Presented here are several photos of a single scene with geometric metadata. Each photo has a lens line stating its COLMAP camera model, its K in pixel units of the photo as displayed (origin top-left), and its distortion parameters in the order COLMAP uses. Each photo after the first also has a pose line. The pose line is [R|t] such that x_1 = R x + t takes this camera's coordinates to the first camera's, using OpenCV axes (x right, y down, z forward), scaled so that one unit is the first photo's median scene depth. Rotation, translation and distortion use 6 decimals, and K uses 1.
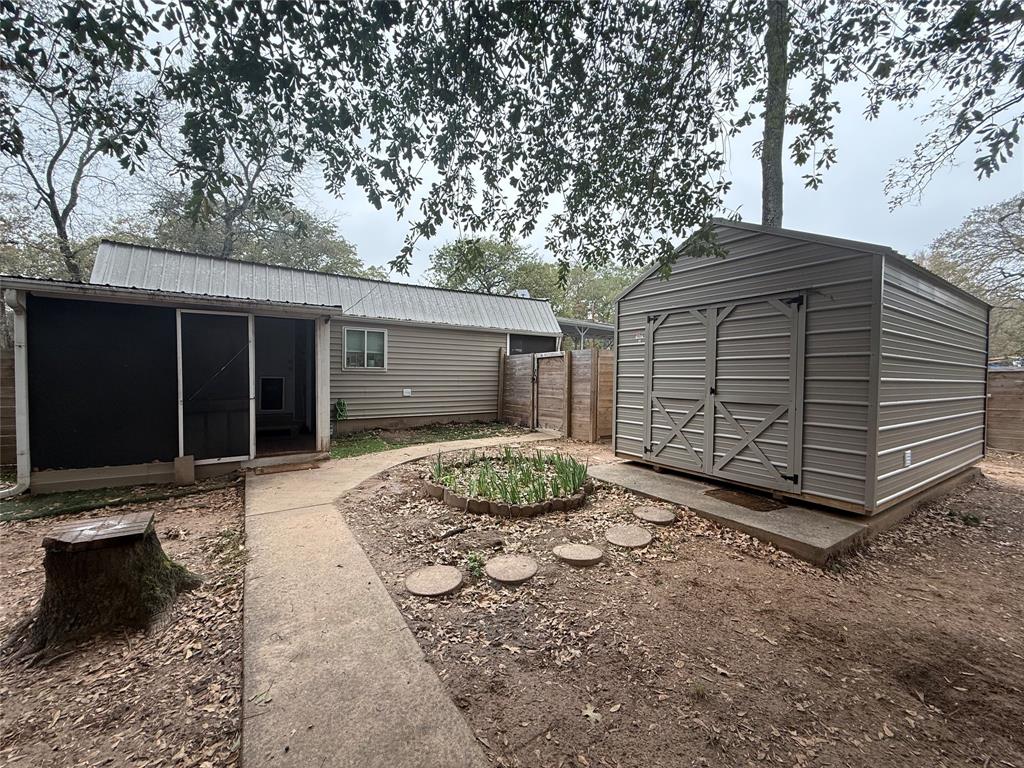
lens RADIAL K [[405.8, 0, 509.2], [0, 405.8, 382.9], [0, 0, 1]] dist [-0.001090, 0.000502]
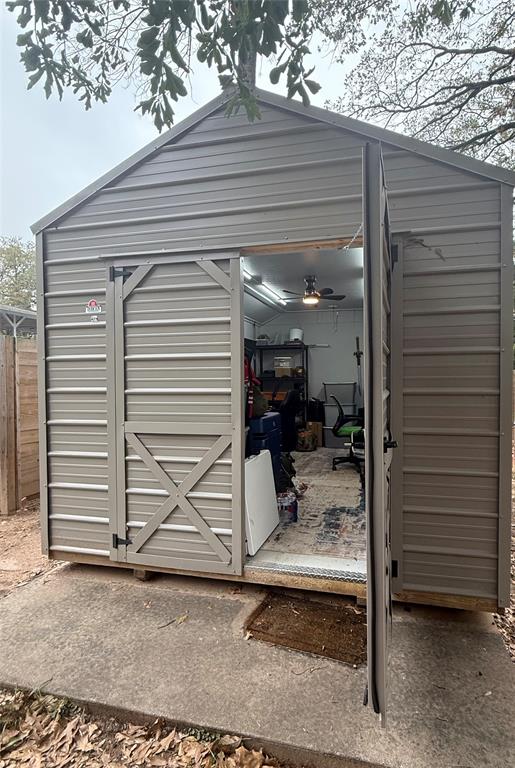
lens RADIAL K [[389.7, 0, 288.2], [0, 389.7, 394.4], [0, 0, 1]] dist [0.016401, 0.000212]
pose [[0.723122, -0.035275, 0.689819, 0.174393], [0.027120, 0.999375, 0.022676, -0.017933], [-0.690188, 0.002310, 0.723627, 0.535958]]
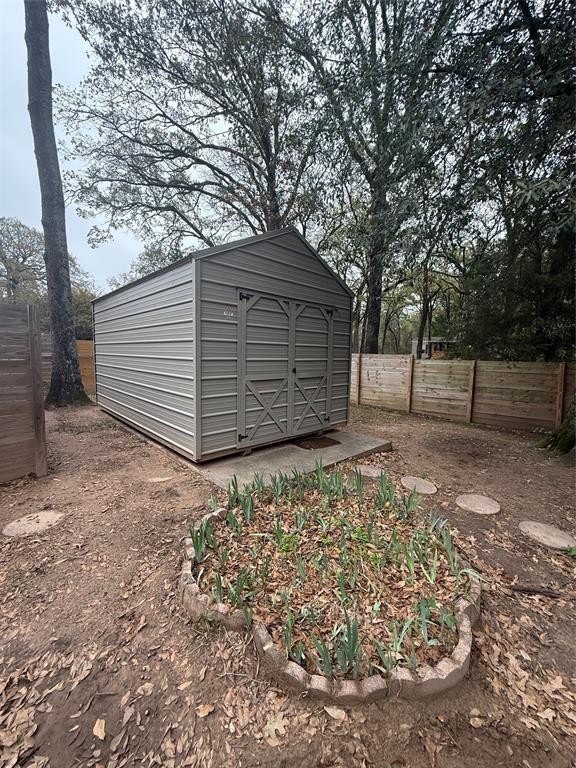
lens RADIAL K [[304.3, 0, 289.2], [0, 304.3, 382.4], [0, 0, 1]] dist [-0.001090, 0.000502]
pose [[-0.192095, -0.108632, 0.975345, -0.373540], [-0.006040, 0.993967, 0.109517, -0.041938], [-0.981358, 0.015147, -0.191592, 1.066843]]
